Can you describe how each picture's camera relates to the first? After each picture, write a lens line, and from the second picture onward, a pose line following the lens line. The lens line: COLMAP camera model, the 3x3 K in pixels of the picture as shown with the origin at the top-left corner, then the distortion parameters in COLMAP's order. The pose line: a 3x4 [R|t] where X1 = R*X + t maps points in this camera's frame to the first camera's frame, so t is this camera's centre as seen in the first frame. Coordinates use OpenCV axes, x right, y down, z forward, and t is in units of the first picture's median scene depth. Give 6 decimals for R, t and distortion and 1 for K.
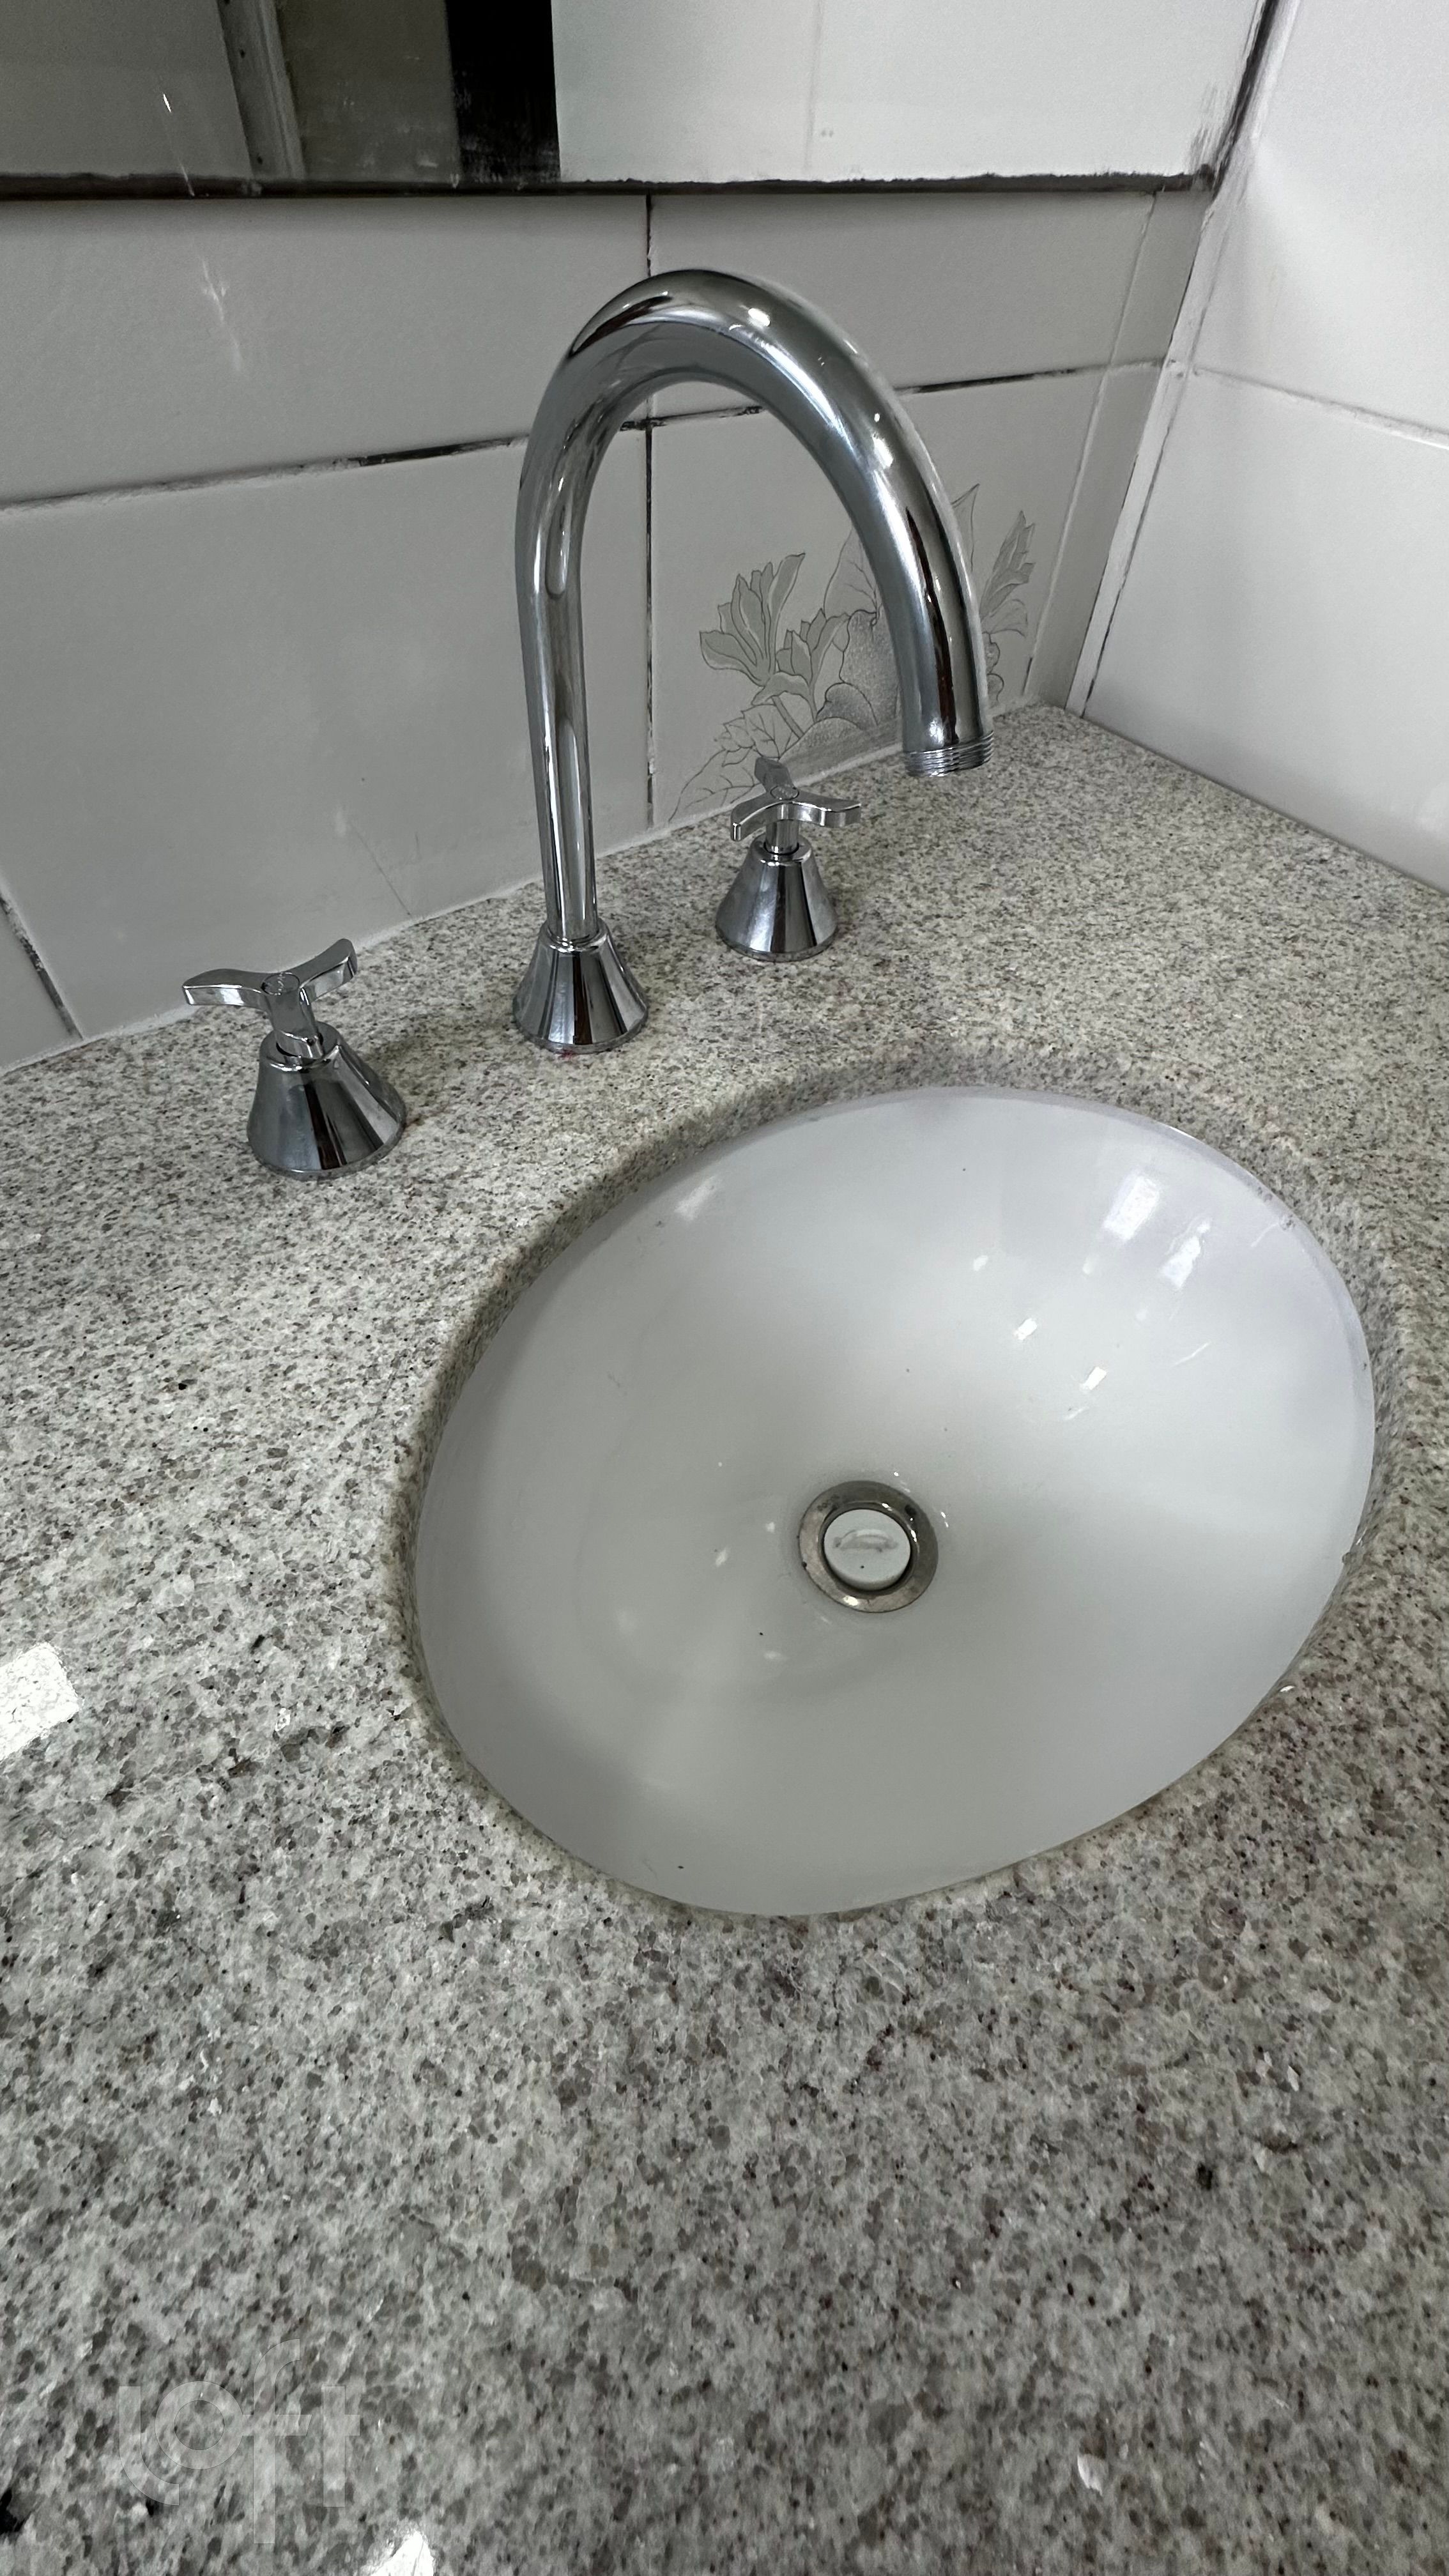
lens RADIAL K [[1025.6, 0, 733.7], [0, 1025.6, 1282.9], [0, 0, 1]] dist [-0.003922, 0.000321]
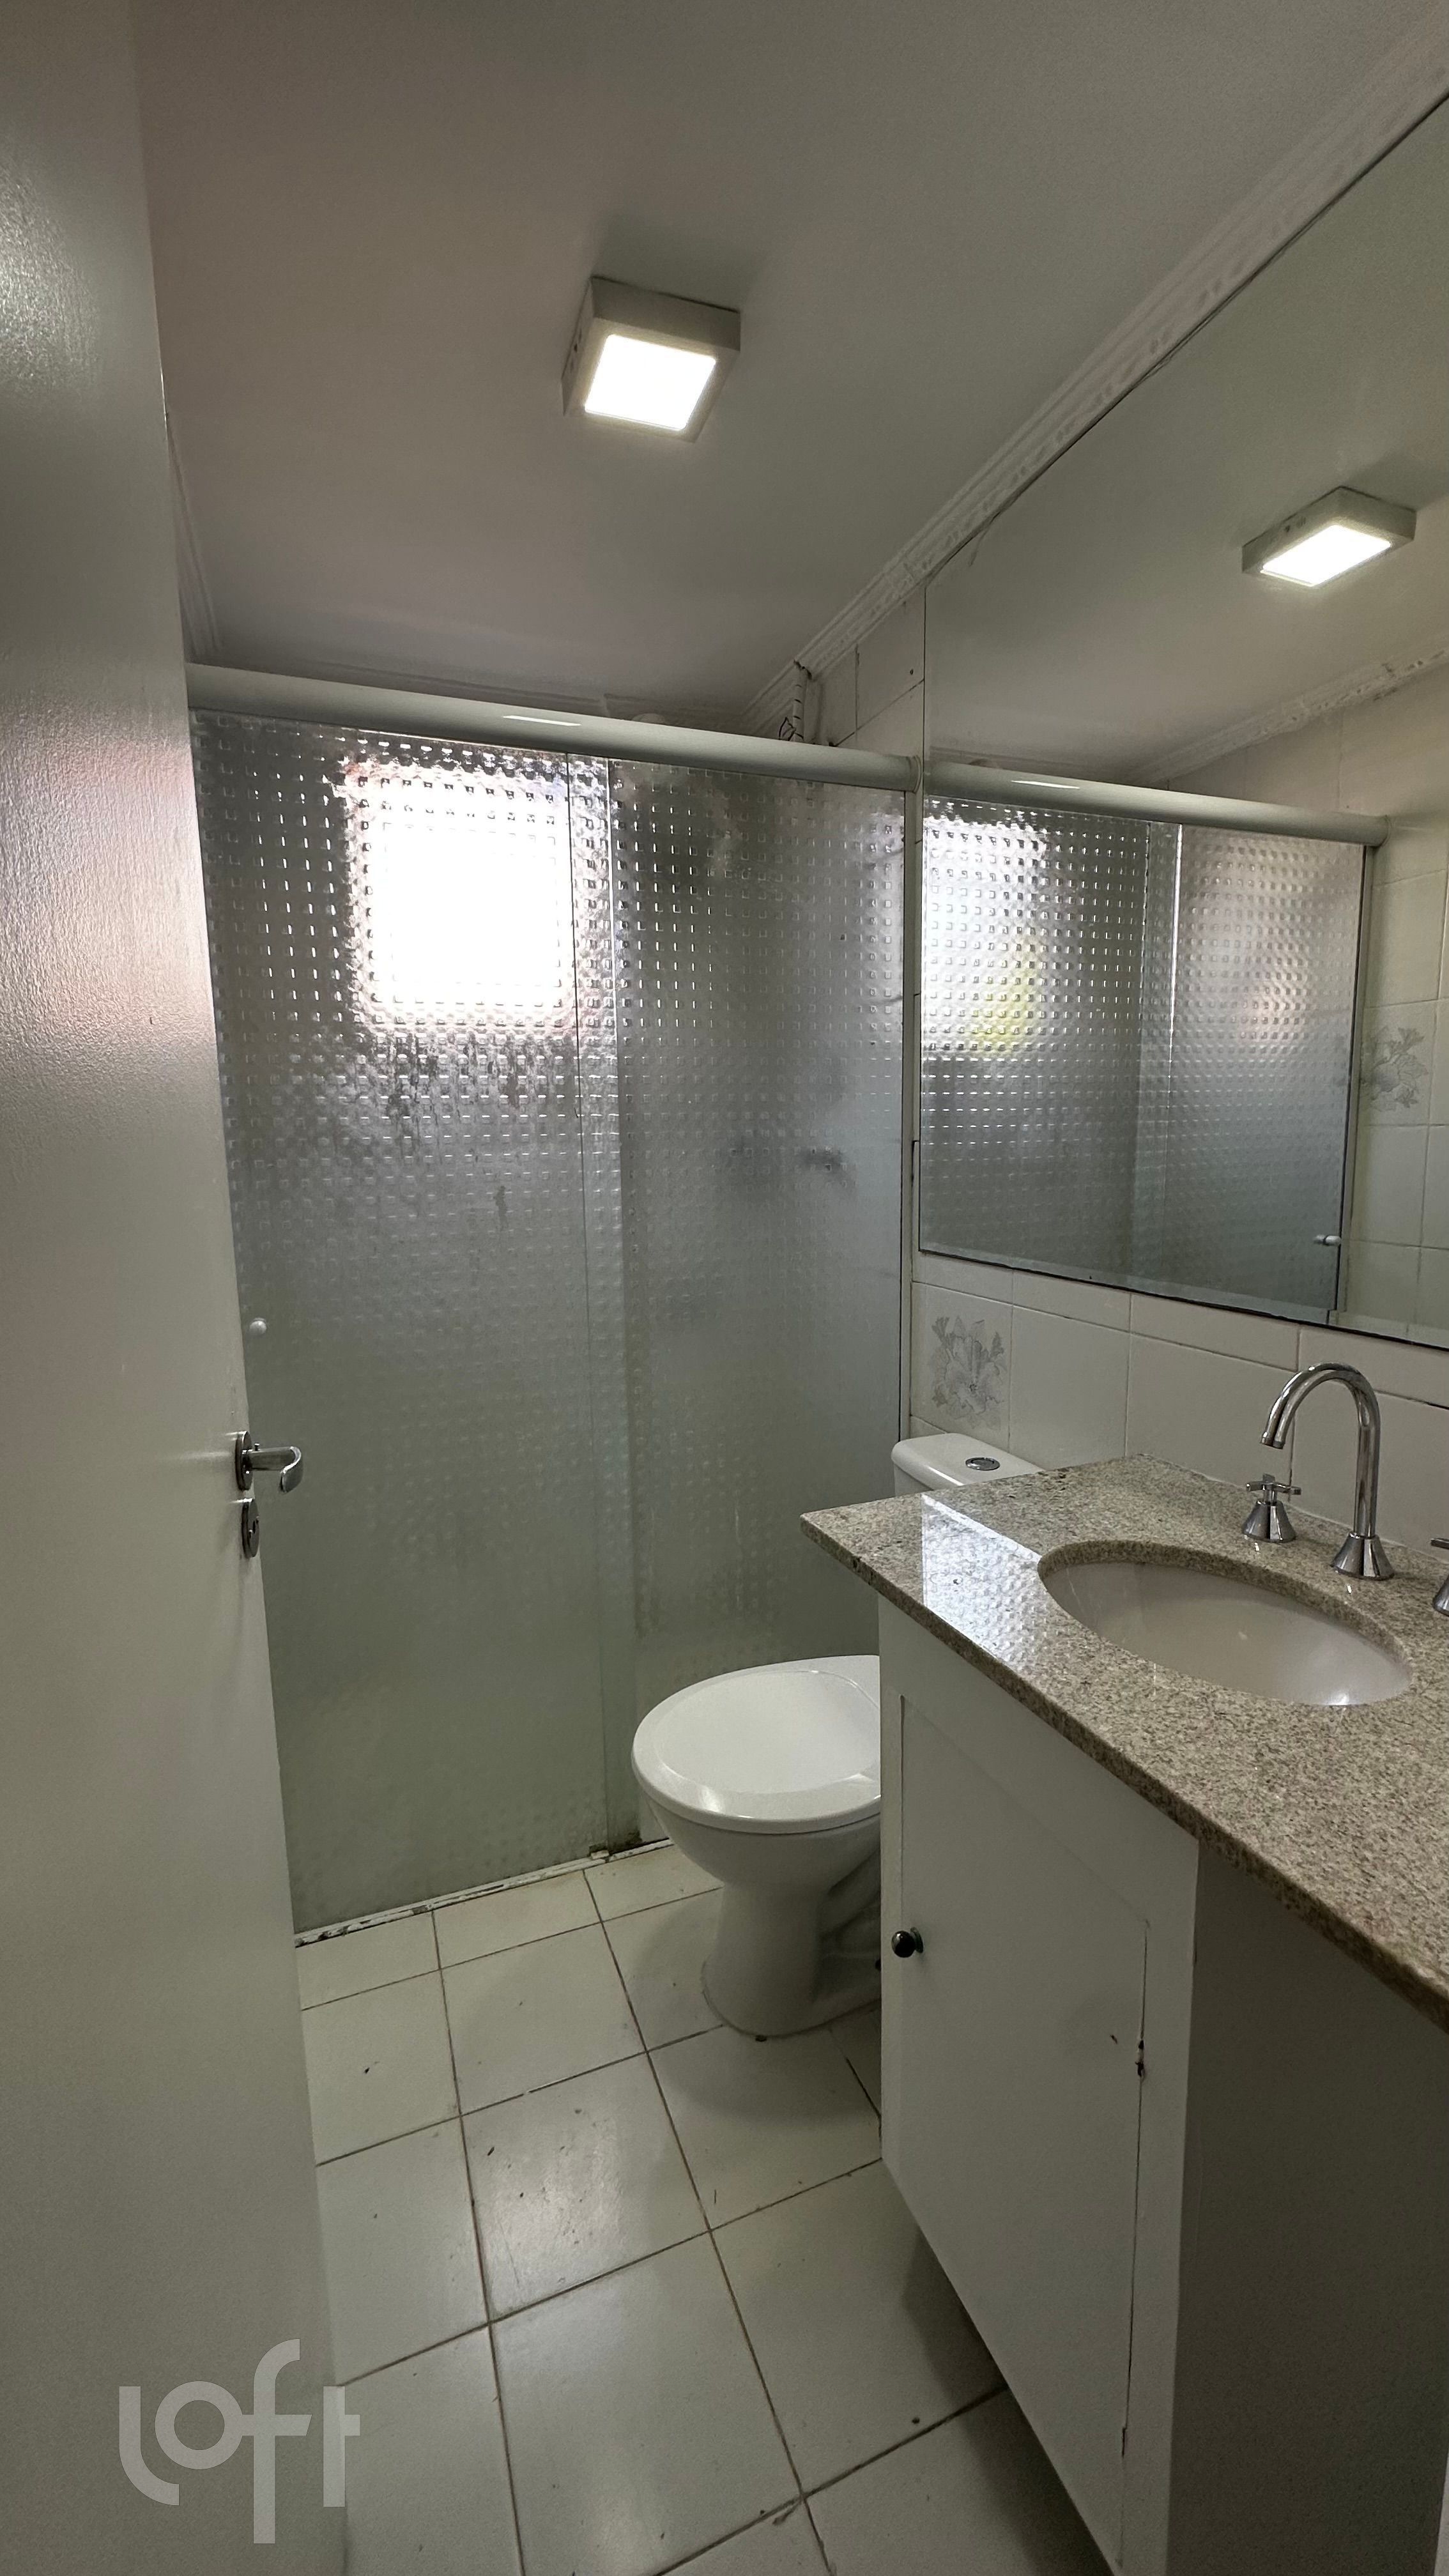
lens RADIAL K [[1025.6, 0, 724.4], [0, 1025.6, 1281.9], [0, 0, 1]] dist [-0.003922, 0.000321]
pose [[-0.301703, 0.083553, -0.949734, 2.980418], [-0.744445, 0.601694, 0.289423, -0.282945], [0.595632, 0.794344, -0.119332, -0.217522]]
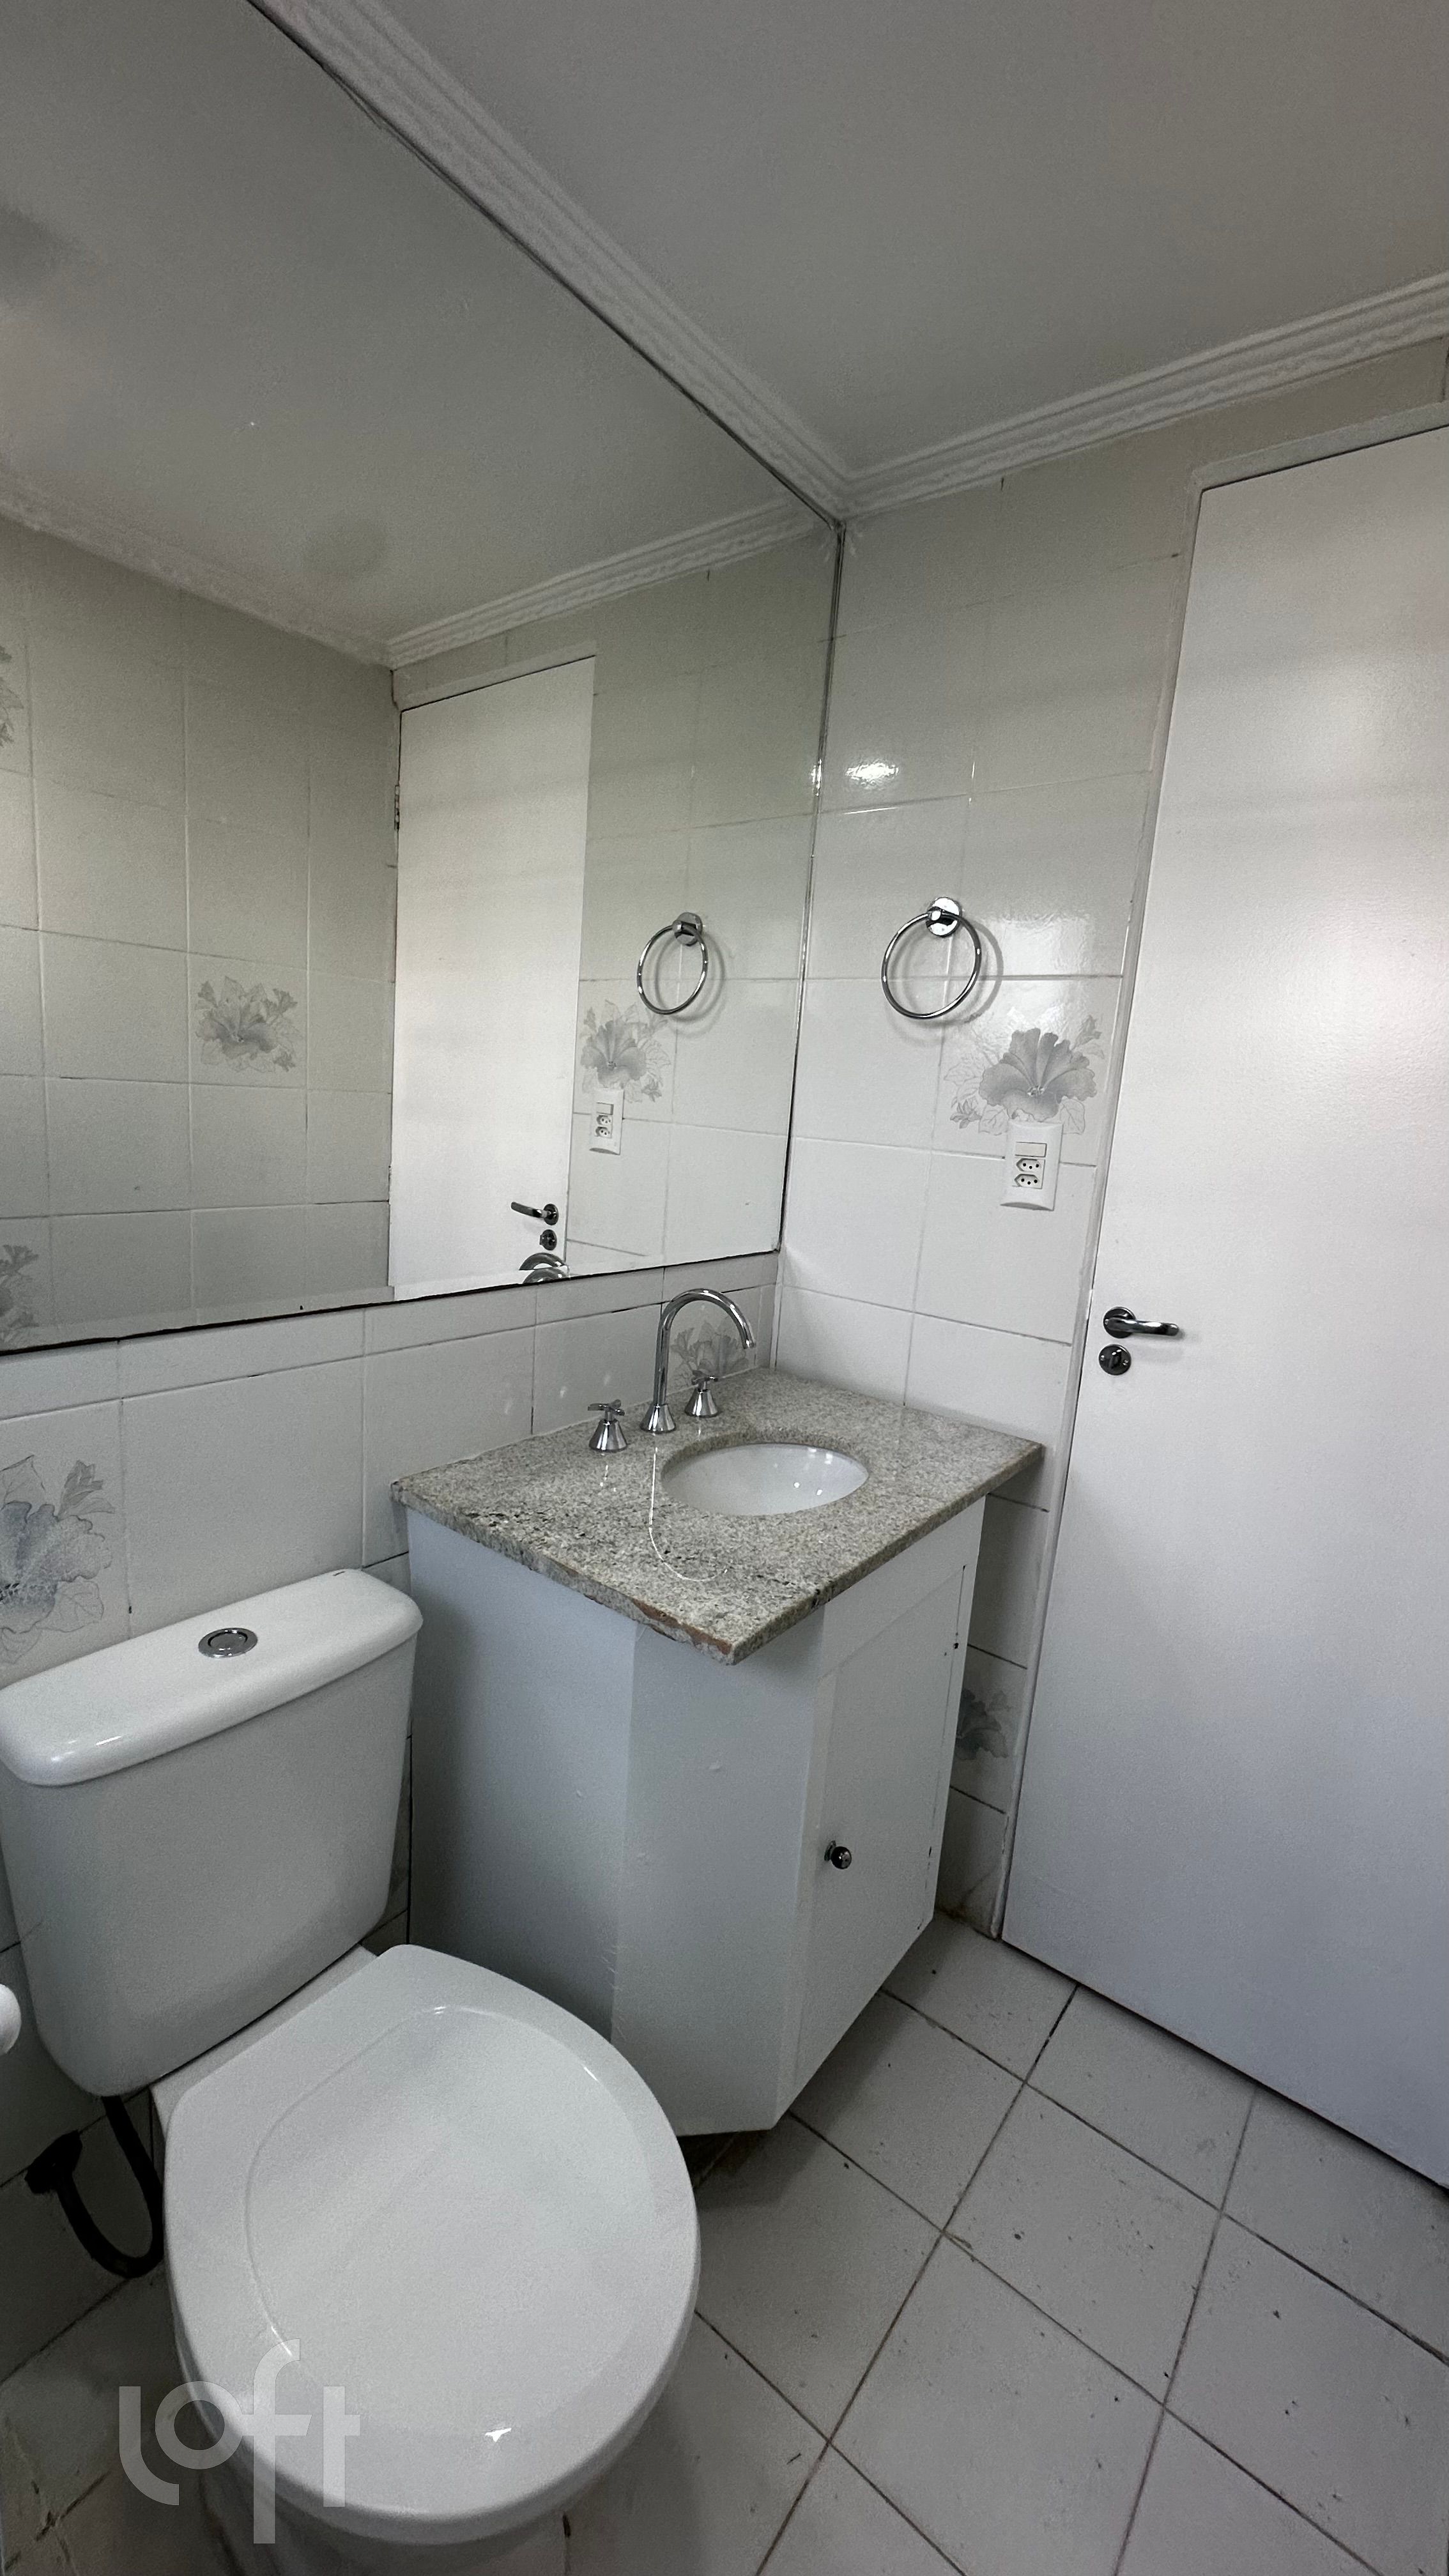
lens RADIAL K [[1025.6, 0, 729.2], [0, 1025.6, 1287.0], [0, 0, 1]] dist [-0.003922, 0.000321]
pose [[0.971854, -0.031176, 0.233514, -0.841905], [0.172882, 0.767727, -0.617014, 1.884259], [-0.160039, 0.640018, 0.751508, -2.417591]]
